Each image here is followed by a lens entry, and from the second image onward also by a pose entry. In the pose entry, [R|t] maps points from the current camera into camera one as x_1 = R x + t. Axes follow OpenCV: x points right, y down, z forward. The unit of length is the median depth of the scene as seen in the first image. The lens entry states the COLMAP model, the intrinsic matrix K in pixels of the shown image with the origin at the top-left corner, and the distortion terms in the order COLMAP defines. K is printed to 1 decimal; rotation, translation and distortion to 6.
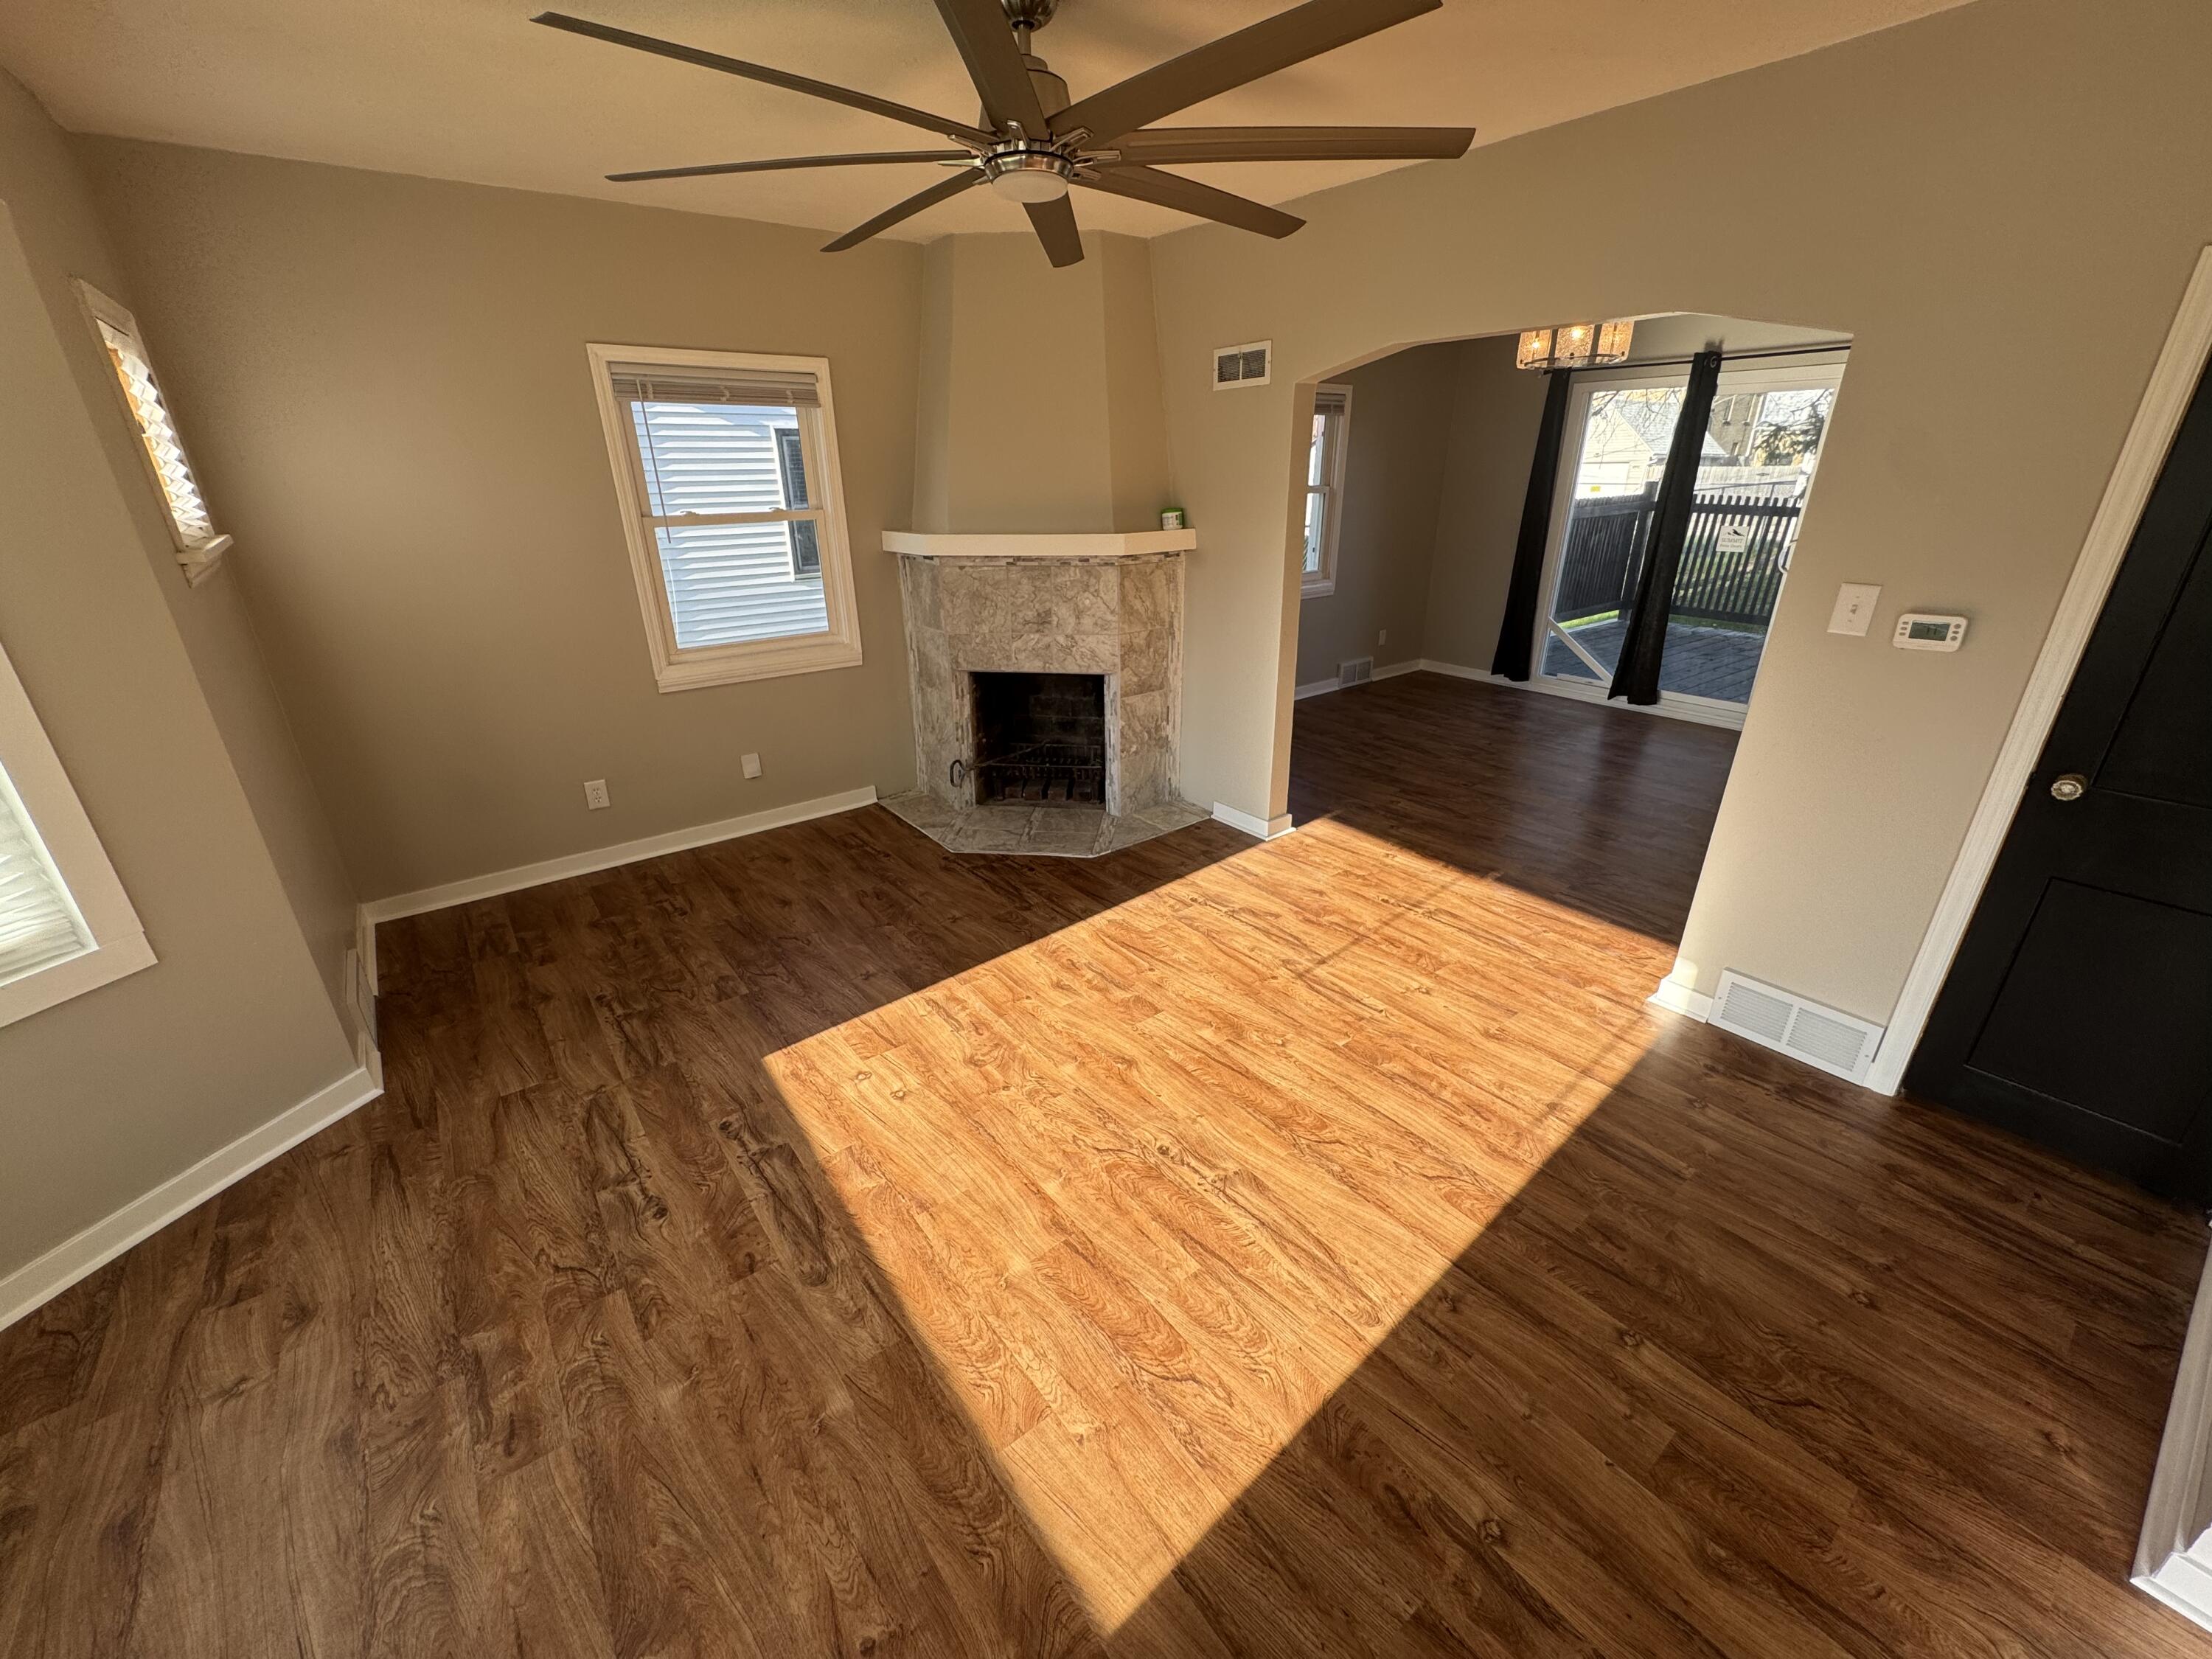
lens RADIAL K [[882.7, 0, 1104.4], [0, 882.7, 828.9], [0, 0, 1]] dist [-0.001845, 0.000067]
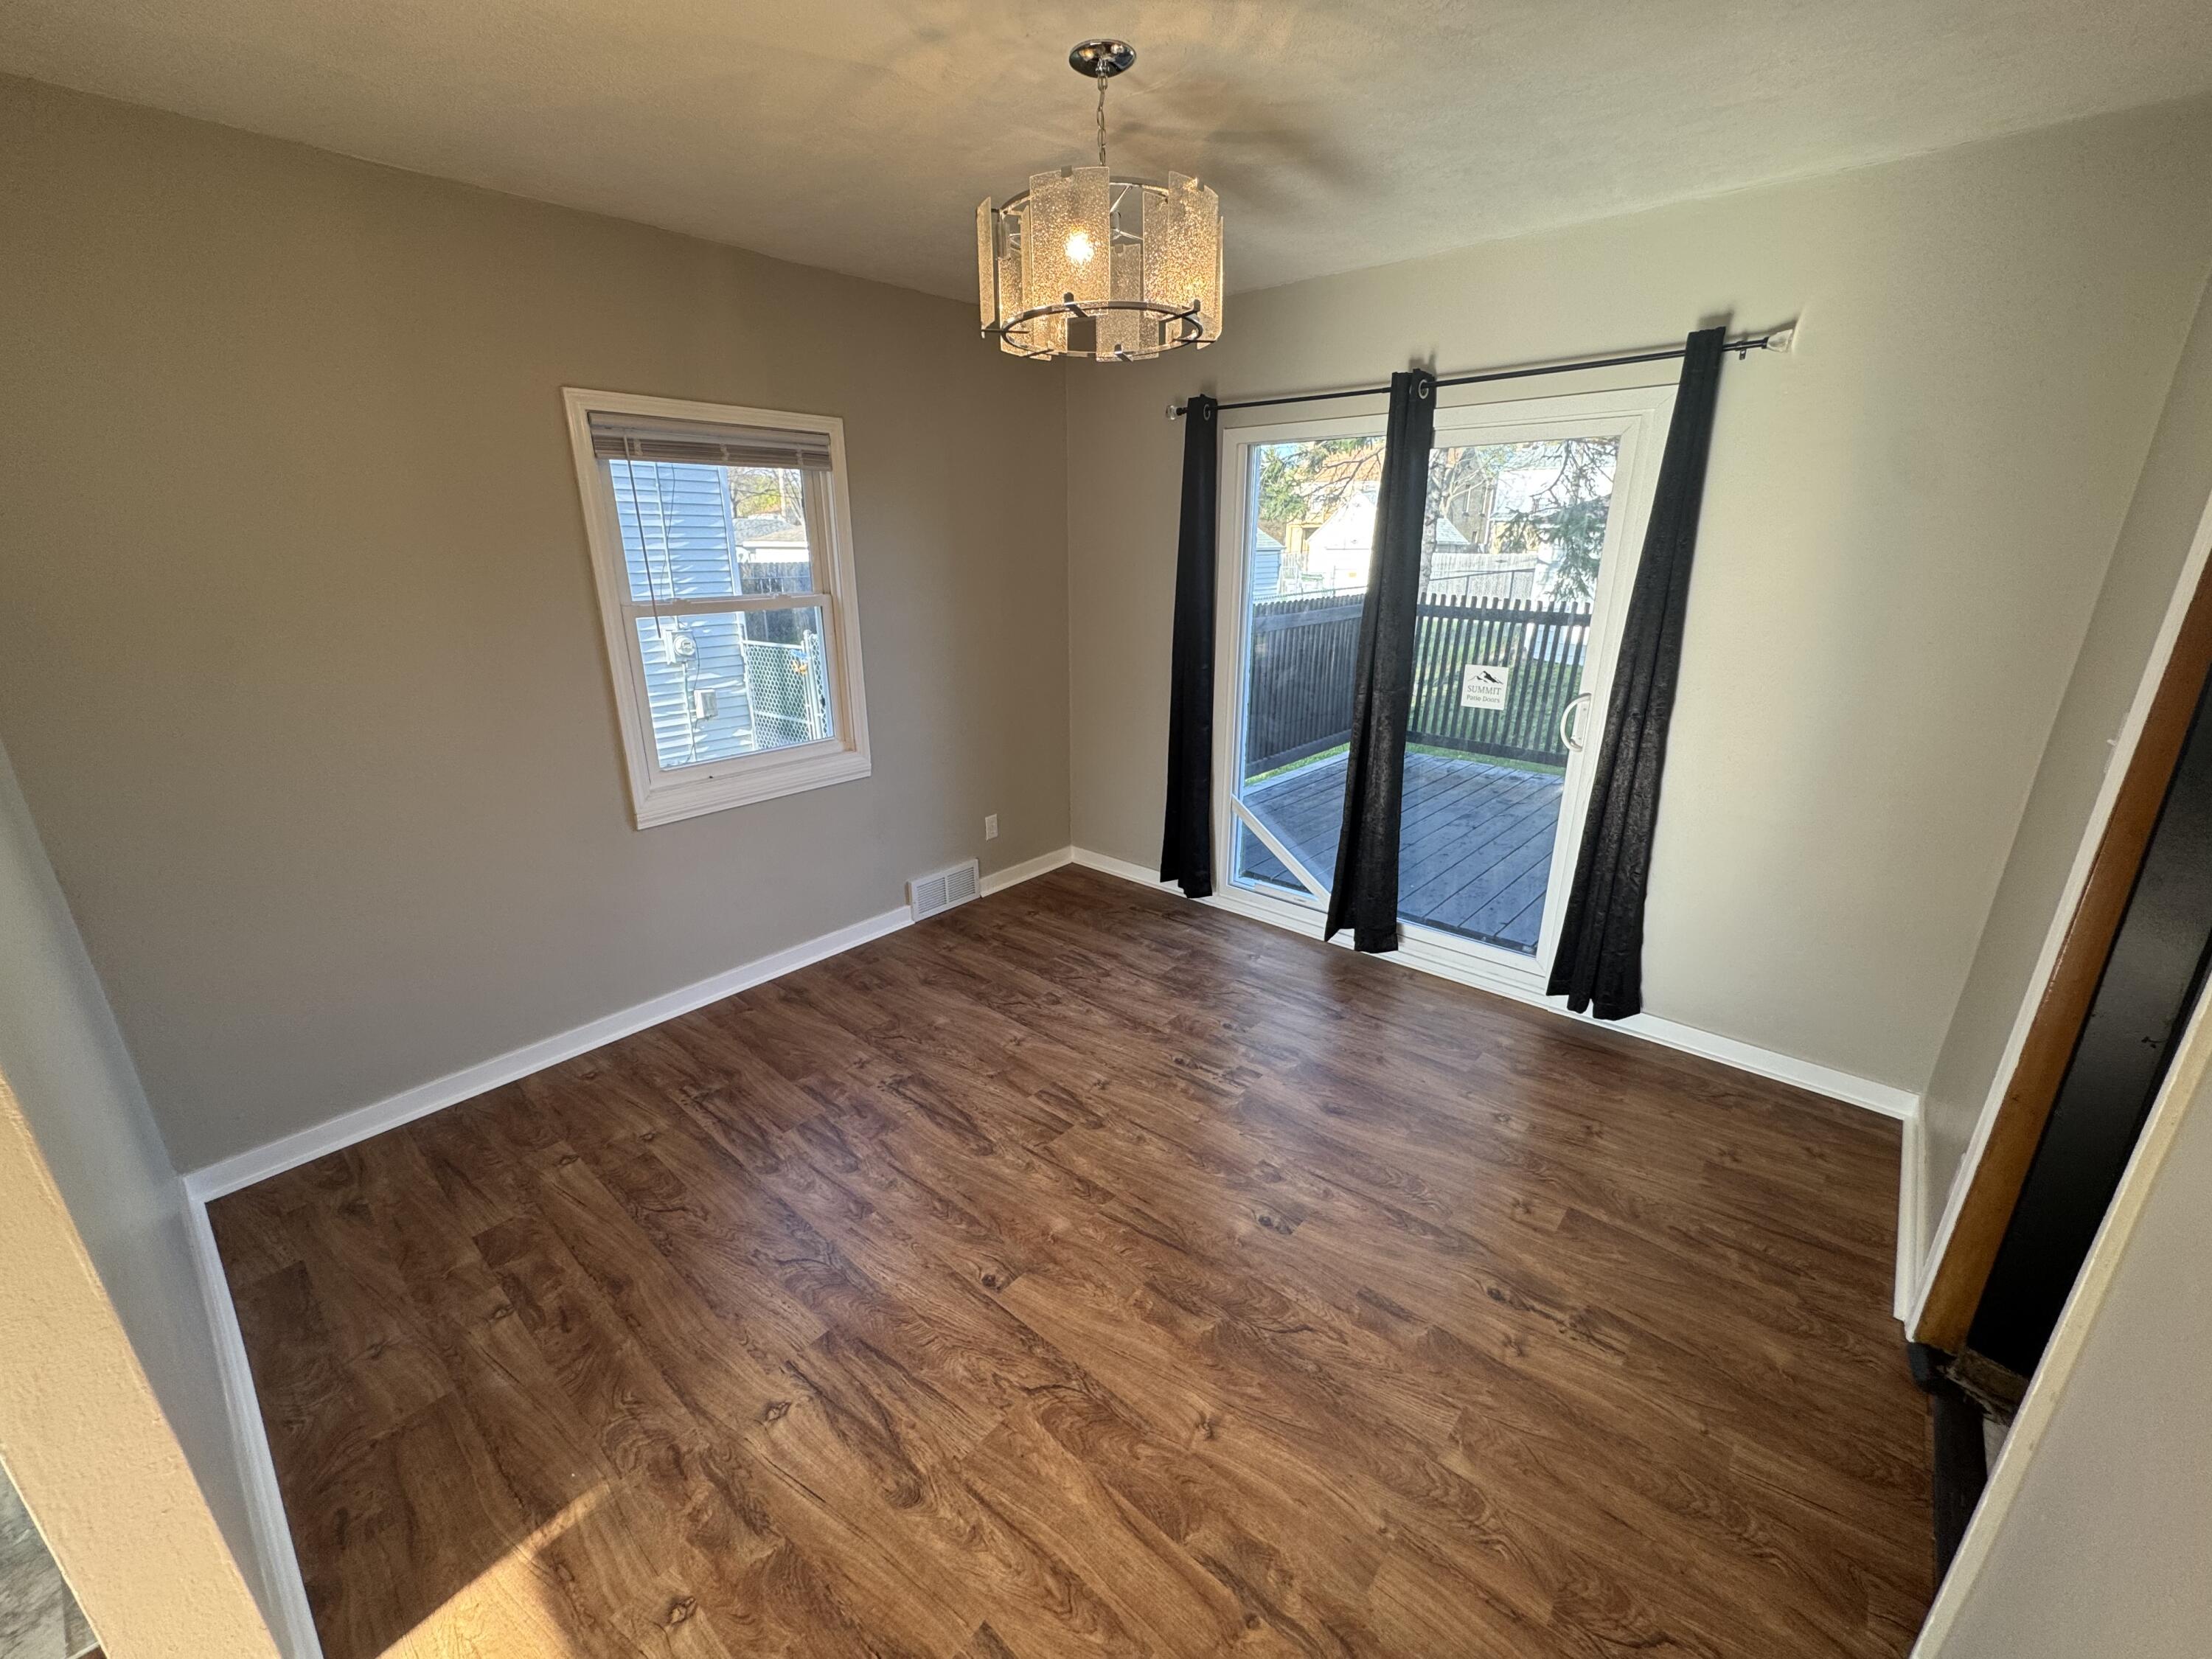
lens RADIAL K [[882.7, 0, 1104.4], [0, 882.7, 828.9], [0, 0, 1]] dist [-0.001845, 0.000067]
pose [[0.979240, -0.054773, 0.195163, 0.664047], [0.070279, 0.994821, -0.073429, -0.400973], [-0.190130, 0.085621, 0.978018, 0.927424]]
